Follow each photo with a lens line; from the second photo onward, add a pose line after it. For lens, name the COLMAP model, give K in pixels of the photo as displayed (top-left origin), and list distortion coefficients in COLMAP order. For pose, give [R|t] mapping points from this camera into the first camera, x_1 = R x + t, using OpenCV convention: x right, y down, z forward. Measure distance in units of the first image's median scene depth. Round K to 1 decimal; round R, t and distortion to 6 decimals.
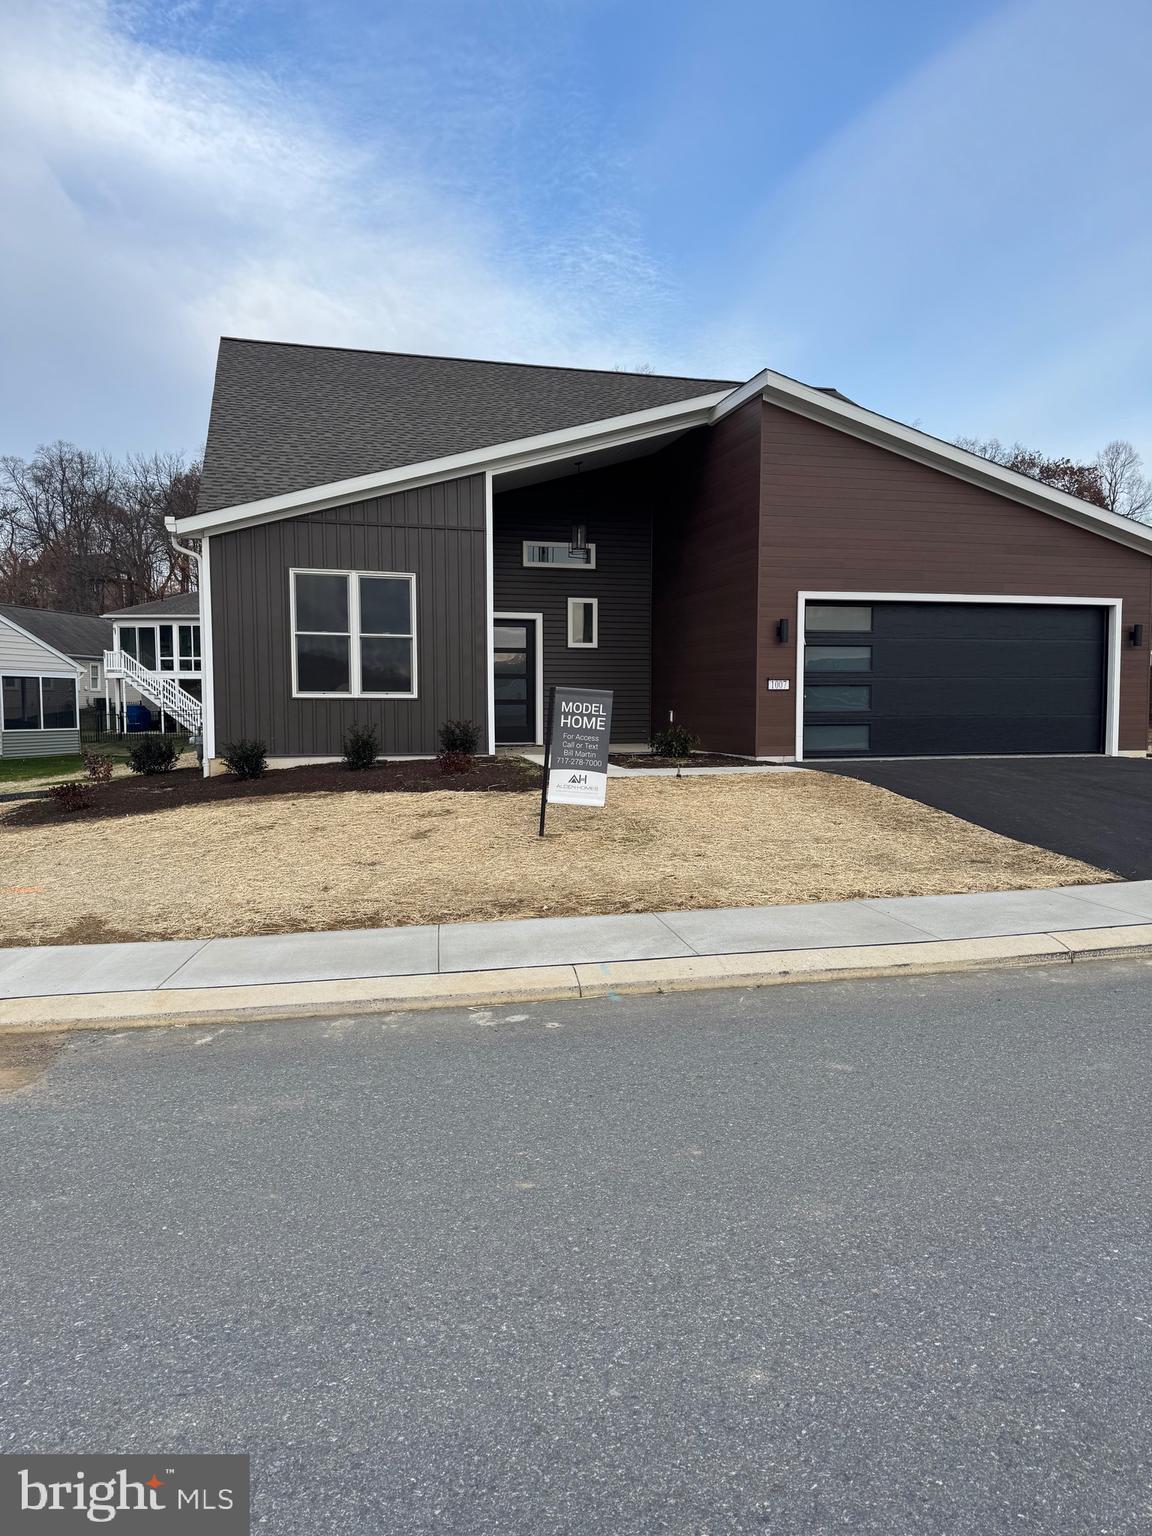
lens RADIAL K [[1080.6, 0, 601.7], [0, 1080.6, 731.4], [0, 0, 1]] dist [0.052540, -0.036422]
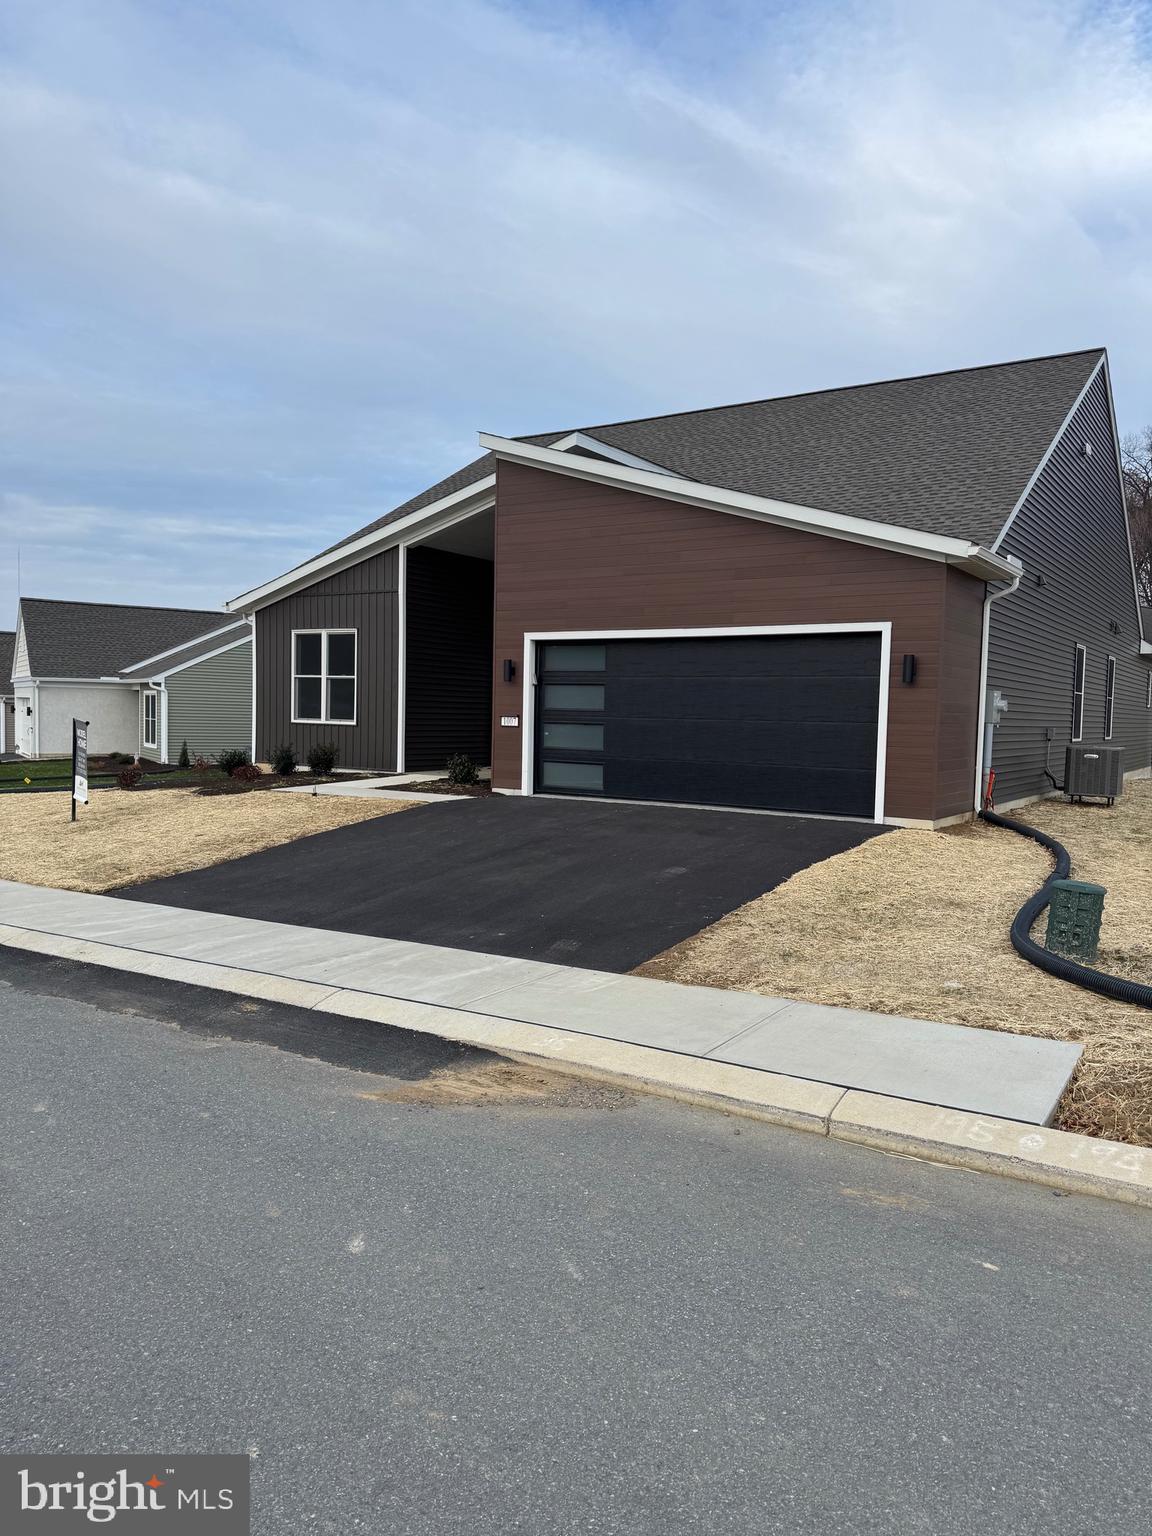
lens RADIAL K [[1080.6, 0, 587.8], [0, 1080.6, 757.8], [0, 0, 1]] dist [0.052540, -0.036422]
pose [[0.672317, 0.047717, -0.738724, 0.986409], [-0.045018, 0.998709, 0.023539, -0.035111], [0.738893, 0.017430, 0.673597, 0.335449]]
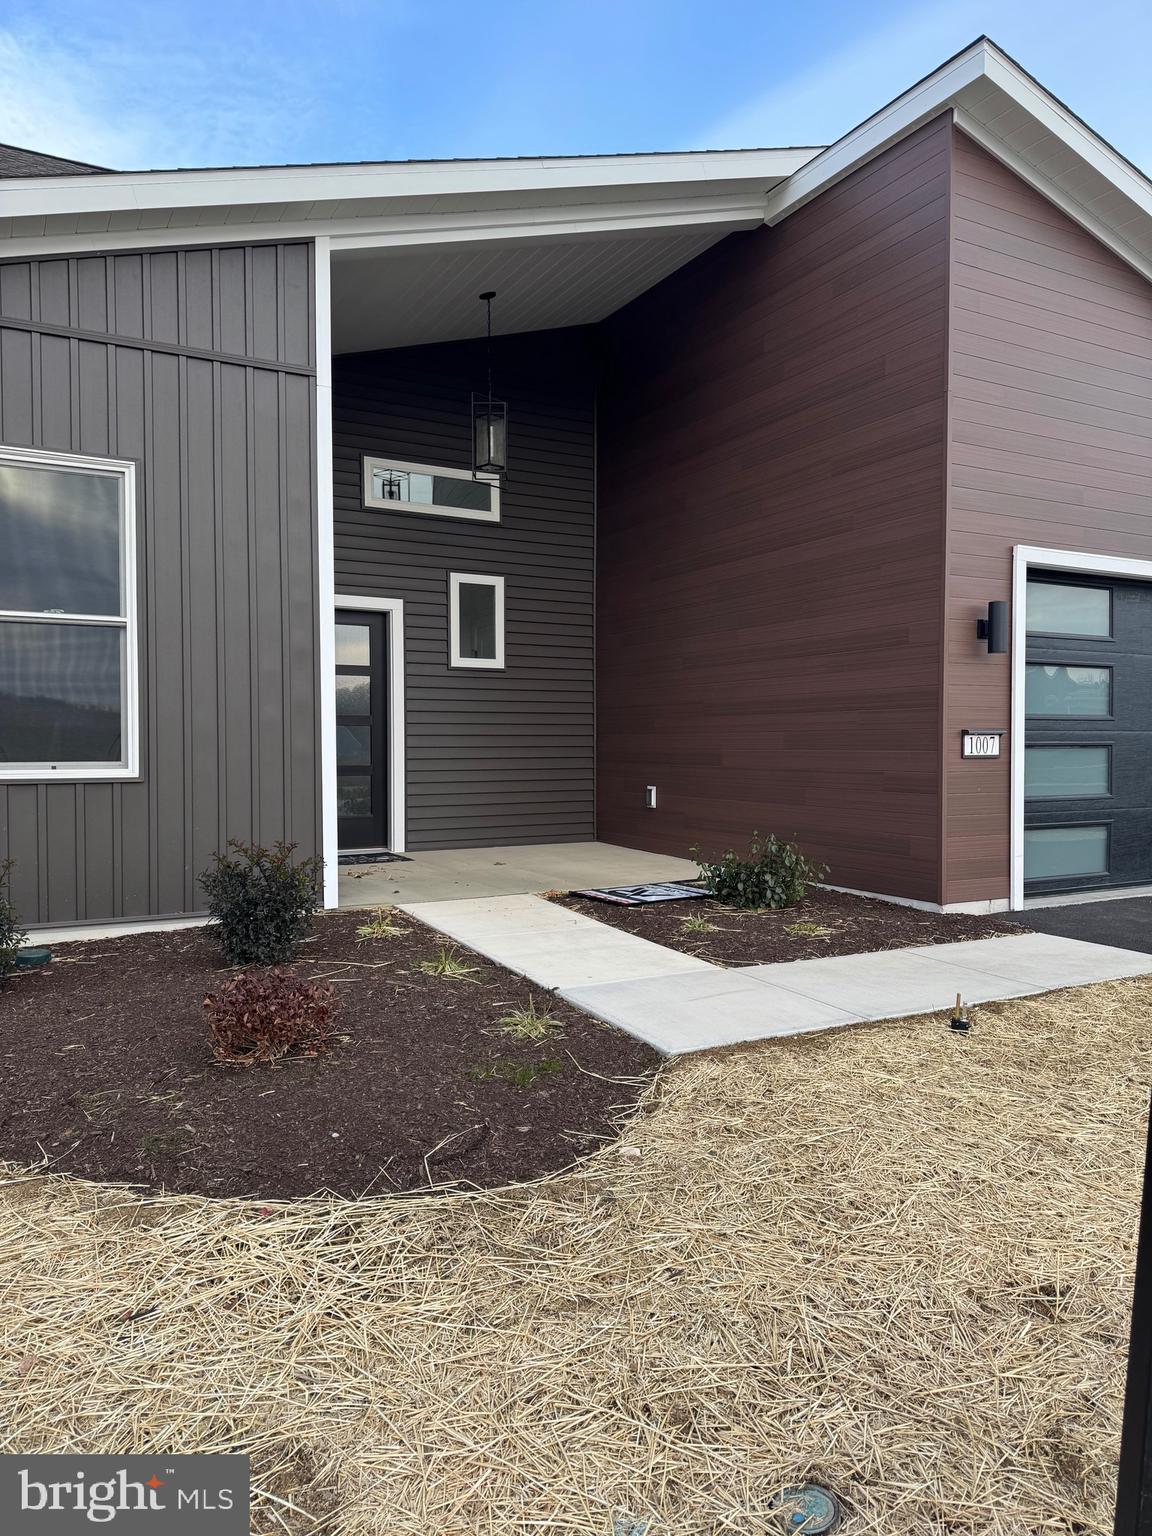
lens RADIAL K [[1080.6, 0, 623.7], [0, 1080.6, 751.6], [0, 0, 1]] dist [0.052540, -0.036422]
pose [[0.970842, -0.001457, 0.239717, -0.094815], [0.005329, 0.999866, -0.015506, -0.033416], [-0.239662, 0.016331, 0.970719, 0.575961]]
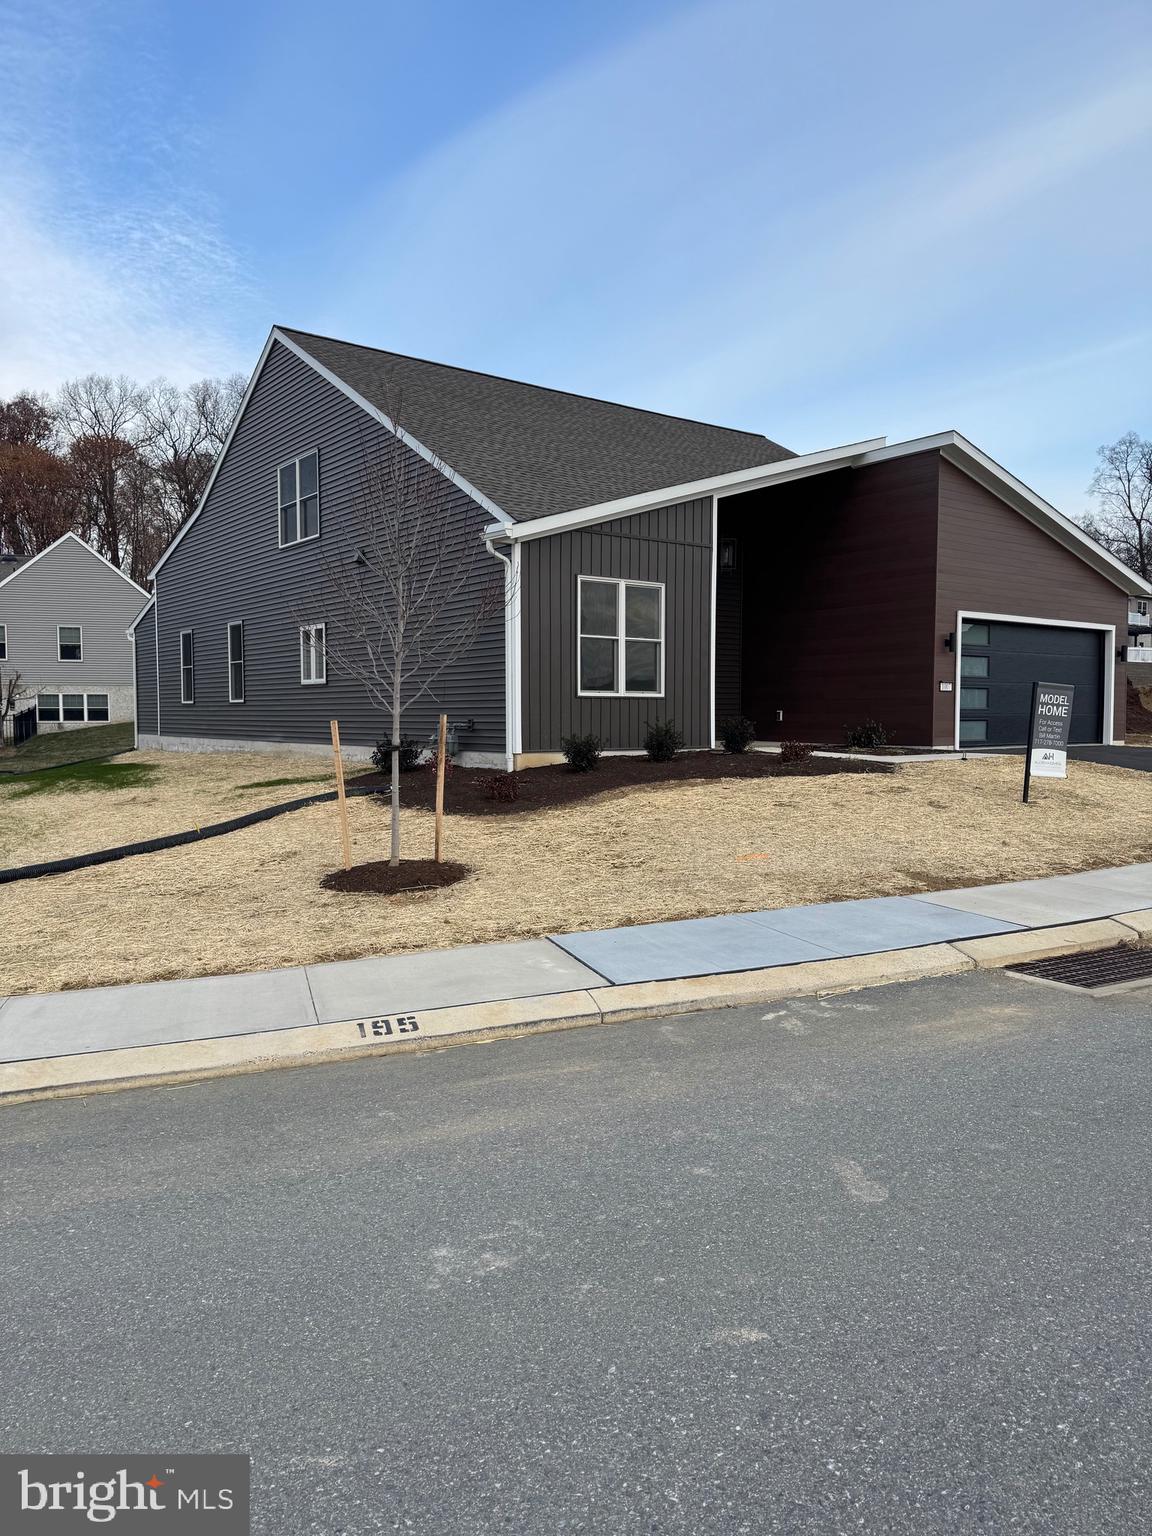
lens RADIAL K [[1080.6, 0, 563.4], [0, 1080.6, 770.1], [0, 0, 1]] dist [0.052540, -0.036422]
pose [[0.932987, -0.019095, 0.359403, -0.669582], [0.011480, 0.999662, 0.023312, 0.016422], [-0.359726, -0.017624, 0.932891, 0.010669]]
